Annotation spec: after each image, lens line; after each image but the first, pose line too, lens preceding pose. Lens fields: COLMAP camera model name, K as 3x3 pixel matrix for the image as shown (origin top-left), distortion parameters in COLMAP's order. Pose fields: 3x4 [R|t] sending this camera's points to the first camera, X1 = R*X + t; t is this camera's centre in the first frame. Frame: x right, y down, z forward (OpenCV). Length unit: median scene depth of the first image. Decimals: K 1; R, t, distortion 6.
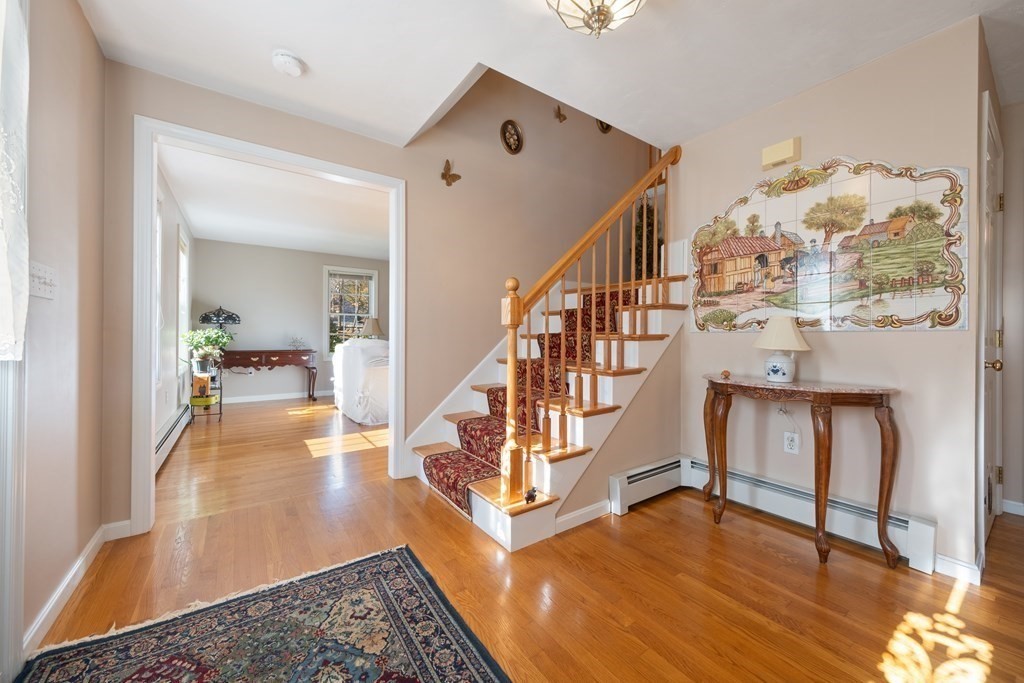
lens RADIAL K [[386.3, 0, 511.0], [0, 386.3, 341.0], [0, 0, 1]] dist [0.003942, 0.000709]
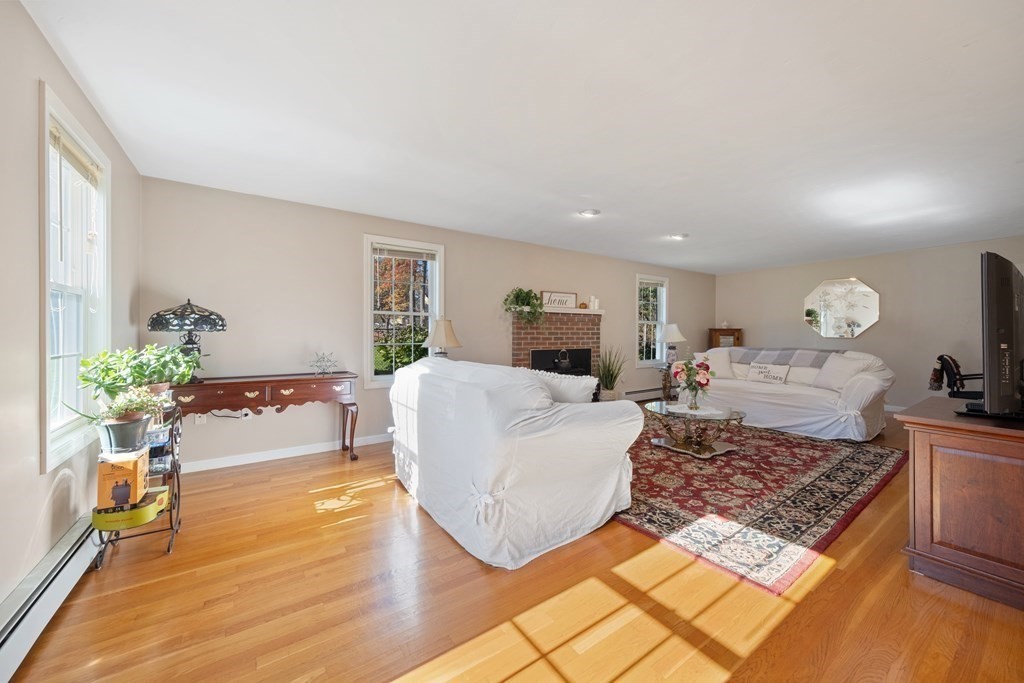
lens RADIAL K [[386.3, 0, 513.5], [0, 386.3, 340.4], [0, 0, 1]] dist [0.003942, 0.000709]
pose [[0.999939, -0.003246, -0.010522, -0.293063], [0.003275, 0.999991, 0.002763, -0.032443], [0.010513, -0.002797, 0.999941, 0.469011]]
